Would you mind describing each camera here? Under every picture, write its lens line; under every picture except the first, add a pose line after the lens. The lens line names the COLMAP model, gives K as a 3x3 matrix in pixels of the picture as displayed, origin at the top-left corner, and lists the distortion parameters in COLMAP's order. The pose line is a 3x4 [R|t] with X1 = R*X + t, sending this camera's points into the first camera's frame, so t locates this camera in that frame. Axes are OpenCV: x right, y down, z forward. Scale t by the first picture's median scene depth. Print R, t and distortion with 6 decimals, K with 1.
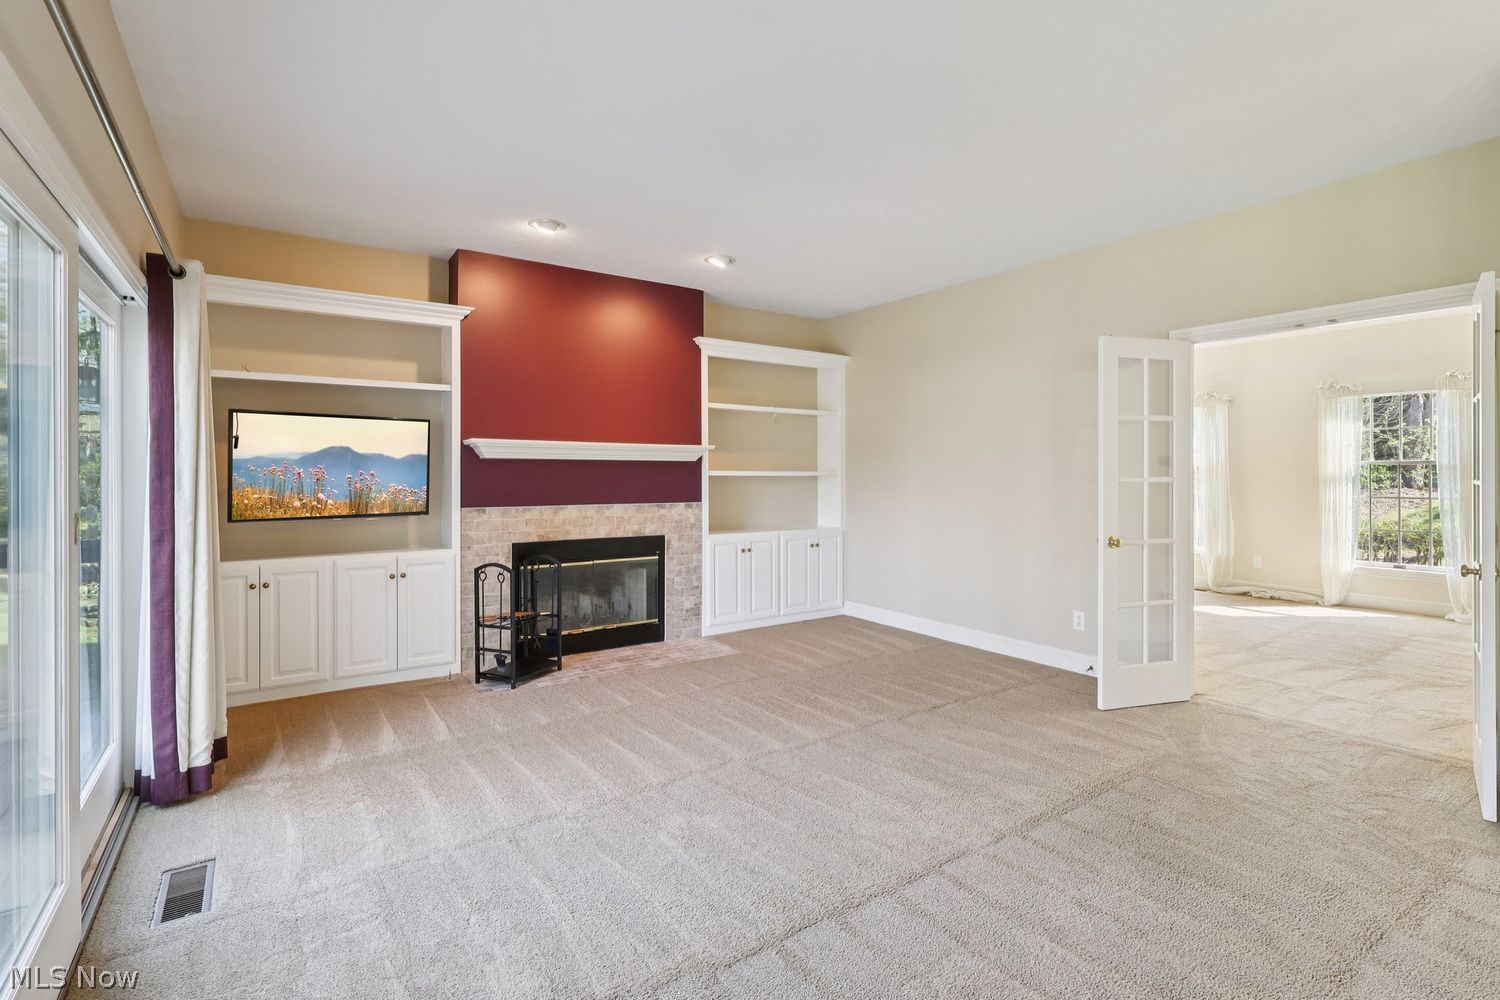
lens RADIAL K [[702.8, 0, 750.3], [0, 702.8, 477.5], [0, 0, 1]] dist [-0.008497, 0.002457]
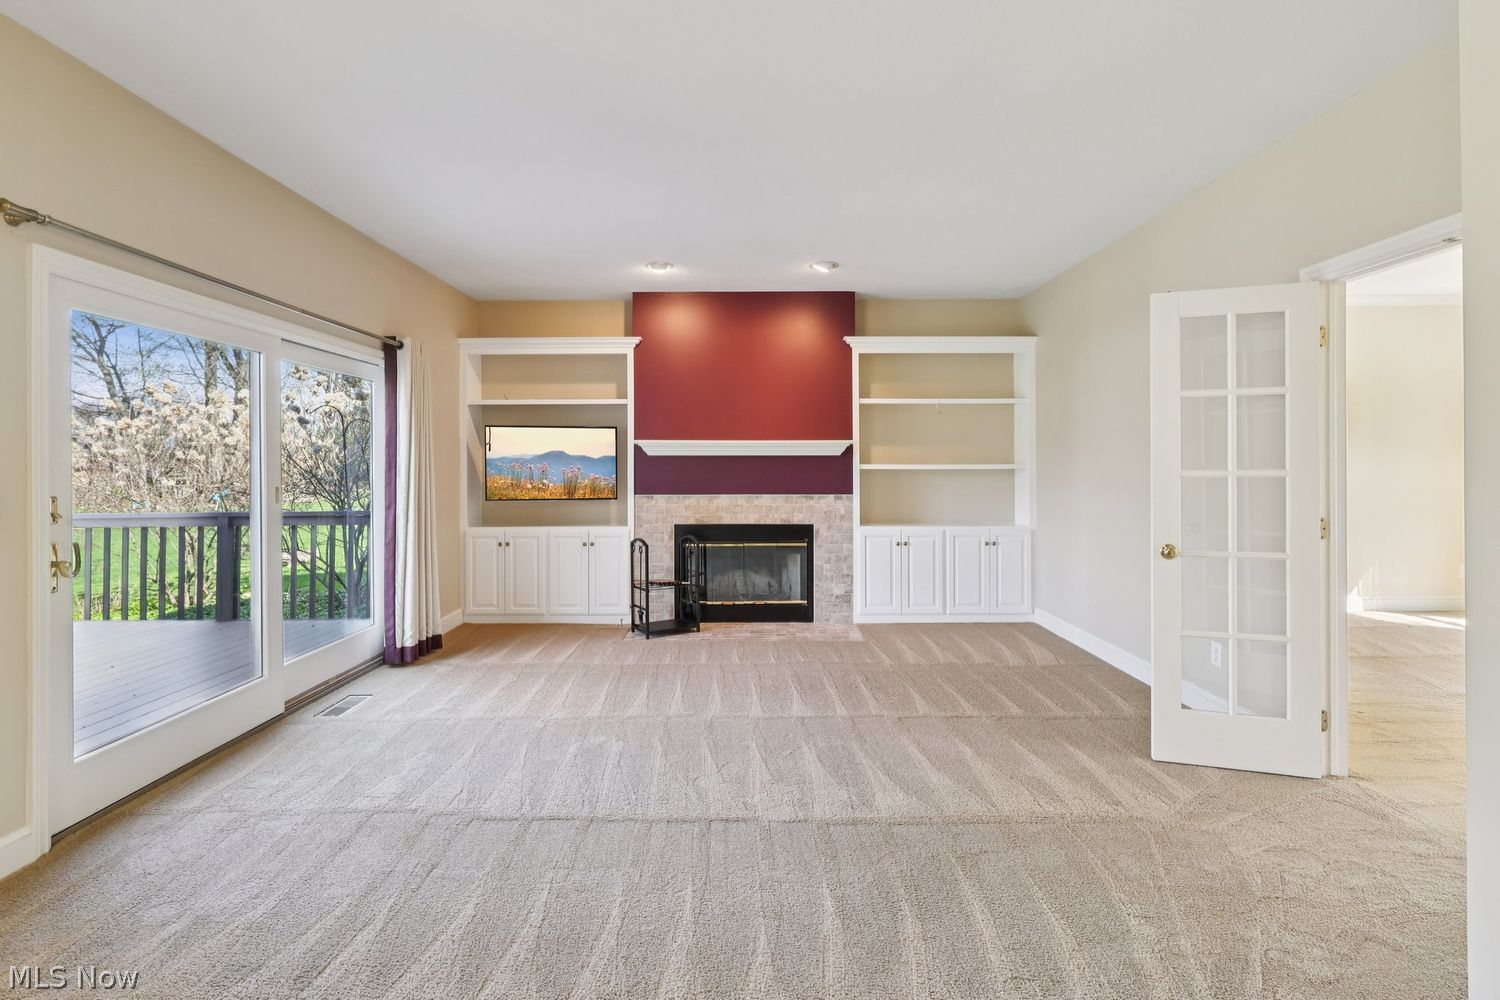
lens RADIAL K [[702.8, 0, 741.2], [0, 702.8, 472.8], [0, 0, 1]] dist [-0.008497, 0.002457]
pose [[0.820951, 0.001857, -0.570996, 0.465055], [-0.001452, 0.999998, 0.001164, 0.002121], [0.570997, -0.000126, 0.820952, 0.058122]]
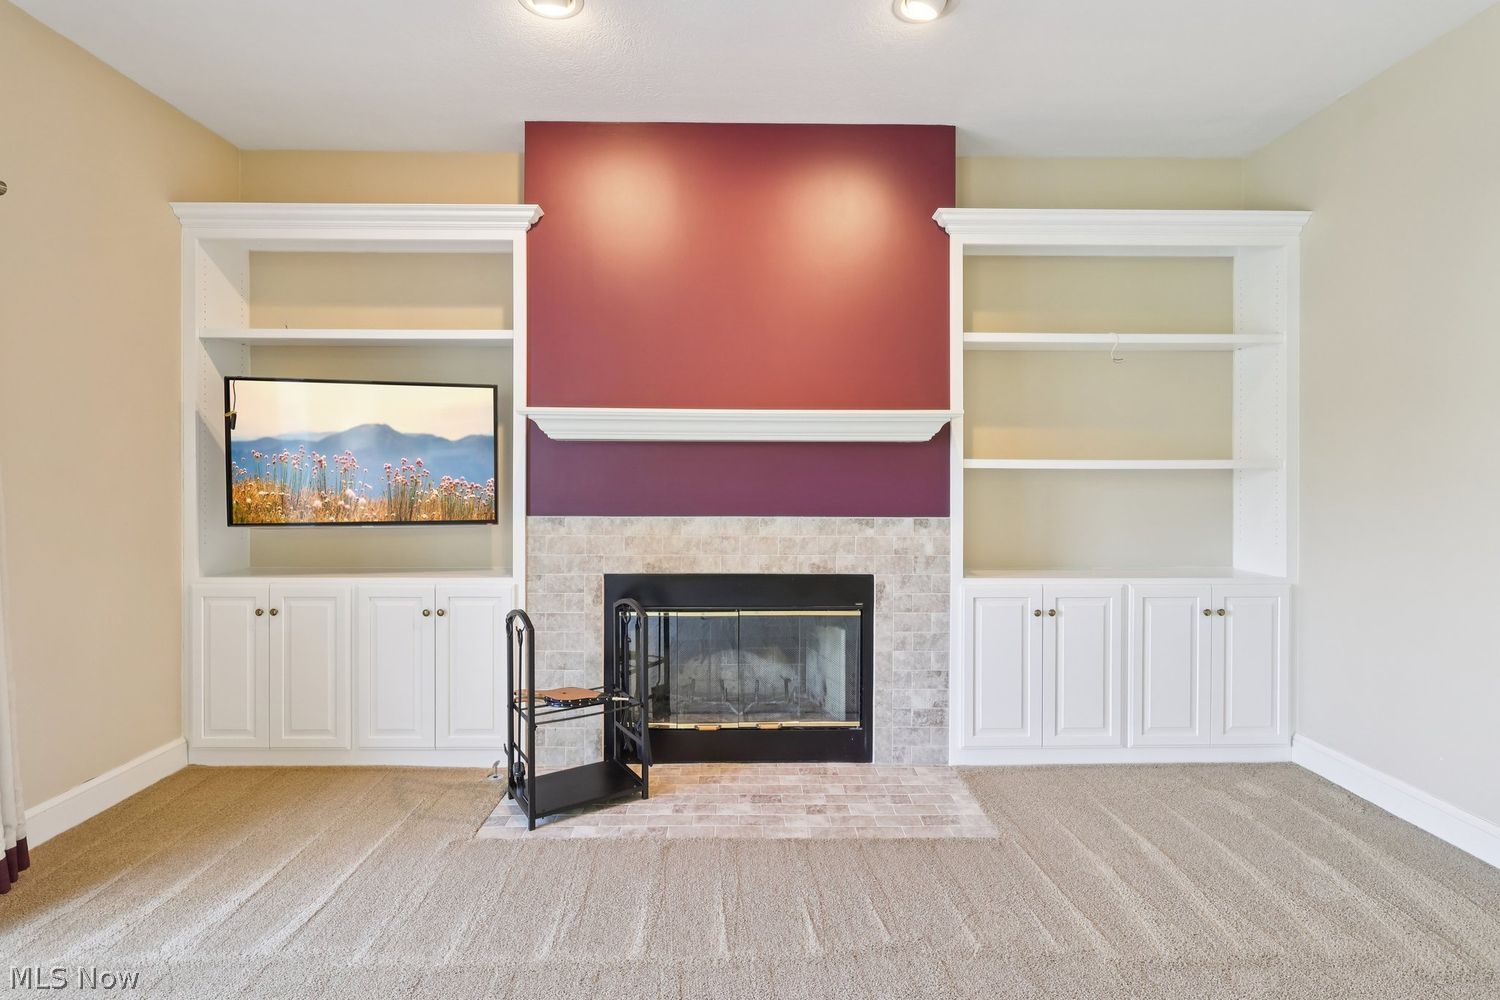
lens RADIAL K [[709.3, 0, 749.8], [0, 709.3, 476.9], [0, 0, 1]] dist [-0.003436, 0.000771]
pose [[0.833236, 0.008192, -0.552857, 0.124050], [-0.006189, 0.999966, 0.005490, 0.002469], [0.552883, -0.001153, 0.833258, 0.548241]]
